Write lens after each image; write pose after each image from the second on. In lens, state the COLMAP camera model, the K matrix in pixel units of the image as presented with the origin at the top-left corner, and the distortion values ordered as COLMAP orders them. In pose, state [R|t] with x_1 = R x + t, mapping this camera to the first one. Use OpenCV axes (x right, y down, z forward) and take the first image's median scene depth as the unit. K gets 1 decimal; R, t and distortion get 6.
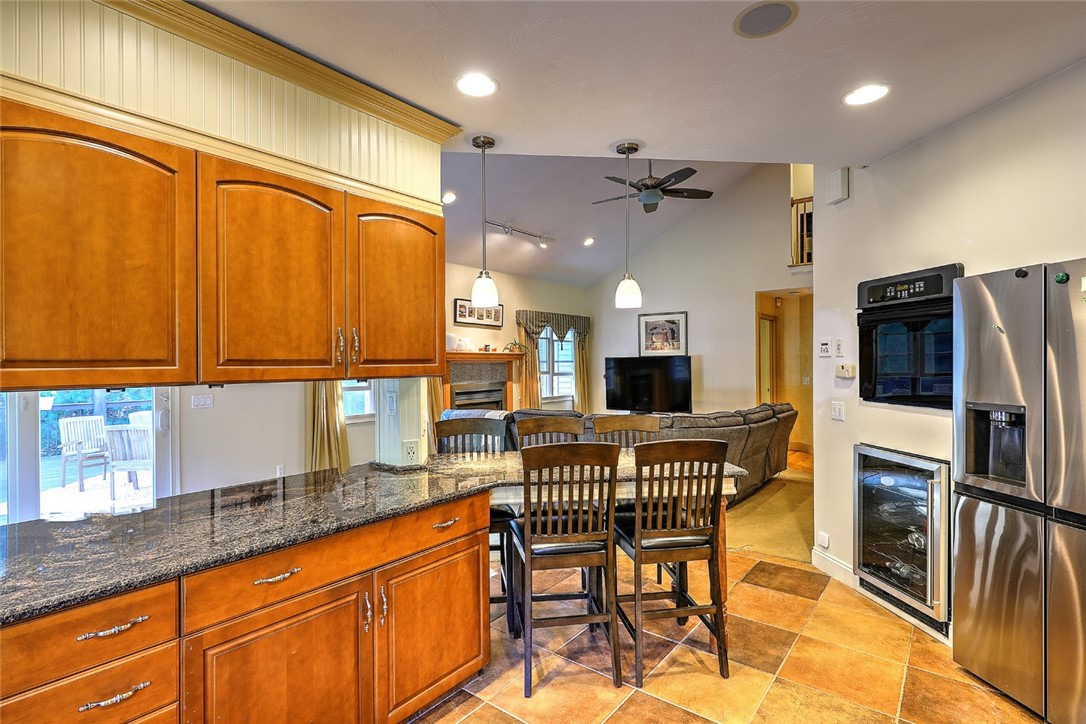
lens RADIAL K [[524.2, 0, 543.0], [0, 524.2, 362.0], [0, 0, 1]] dist [0.001447, 0.000254]
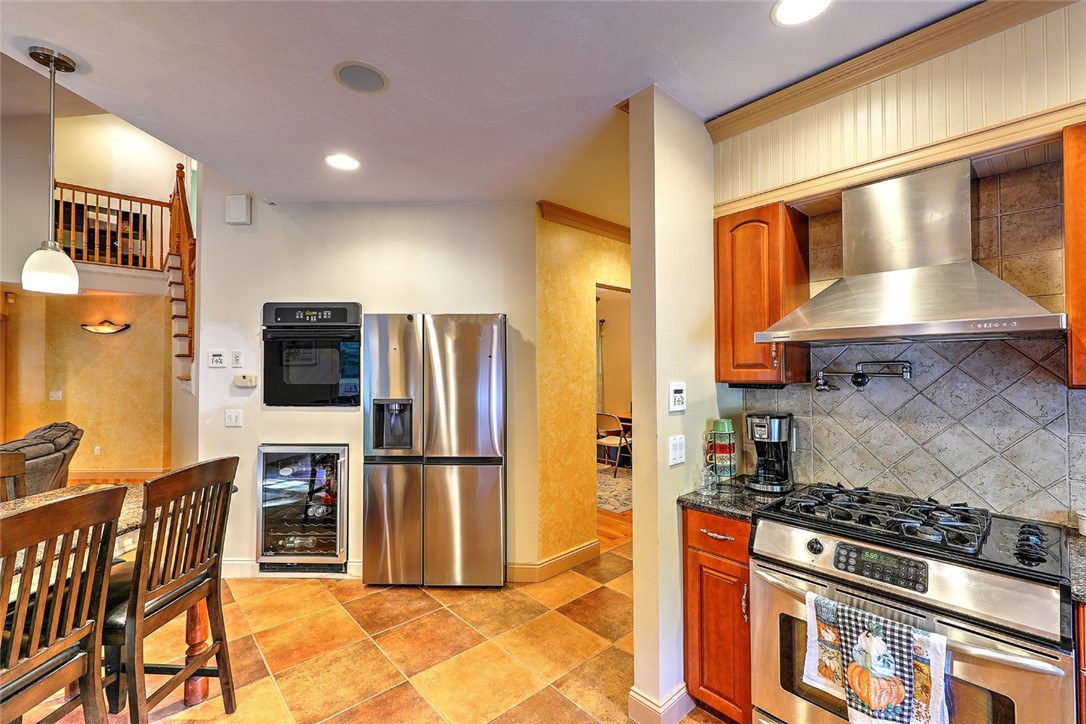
lens RADIAL K [[461.3, 0, 543.0], [0, 461.3, 362.0], [0, 0, 1]] dist [0.002702, 0.000397]
pose [[0.164457, 0.024512, 0.986080, -0.306089], [0.002042, 0.999681, -0.025190, 0.004578], [-0.986382, 0.006156, 0.164354, 0.257147]]
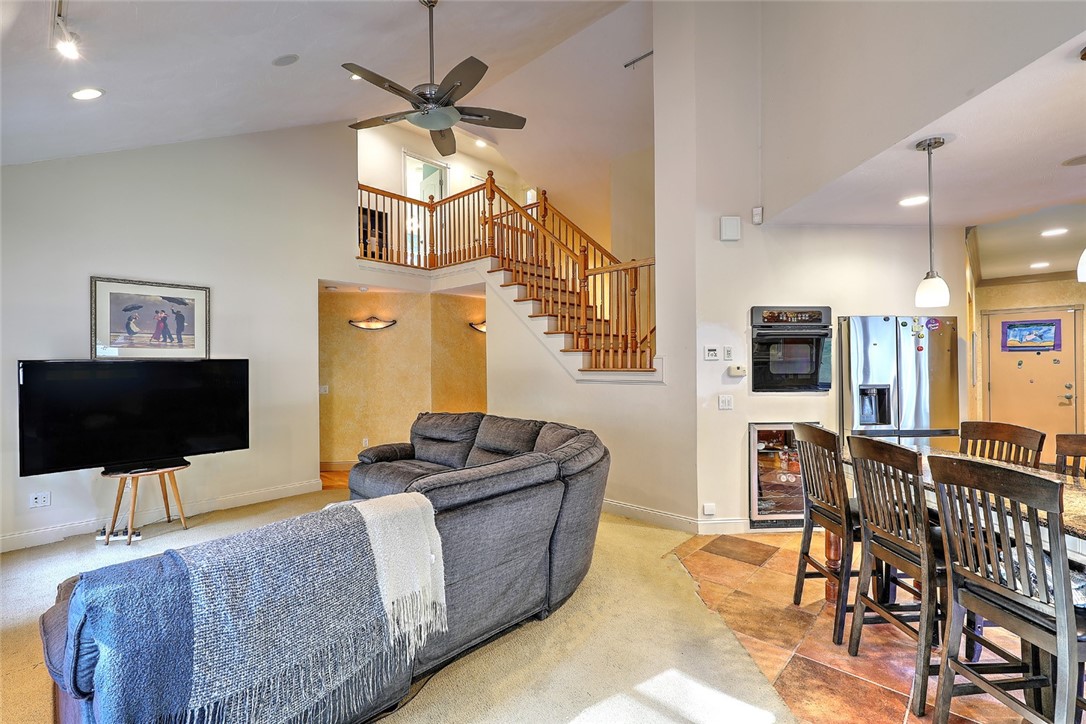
lens RADIAL K [[481.4, 0, 543.0], [0, 481.4, 362.0], [0, 0, 1]] dist [0.001012, 0.000119]
pose [[0.079979, 0.011665, 0.996728, -0.750831], [0.007623, 0.999895, -0.012314, 0.006590], [-0.996767, 0.008583, 0.079881, 1.558715]]
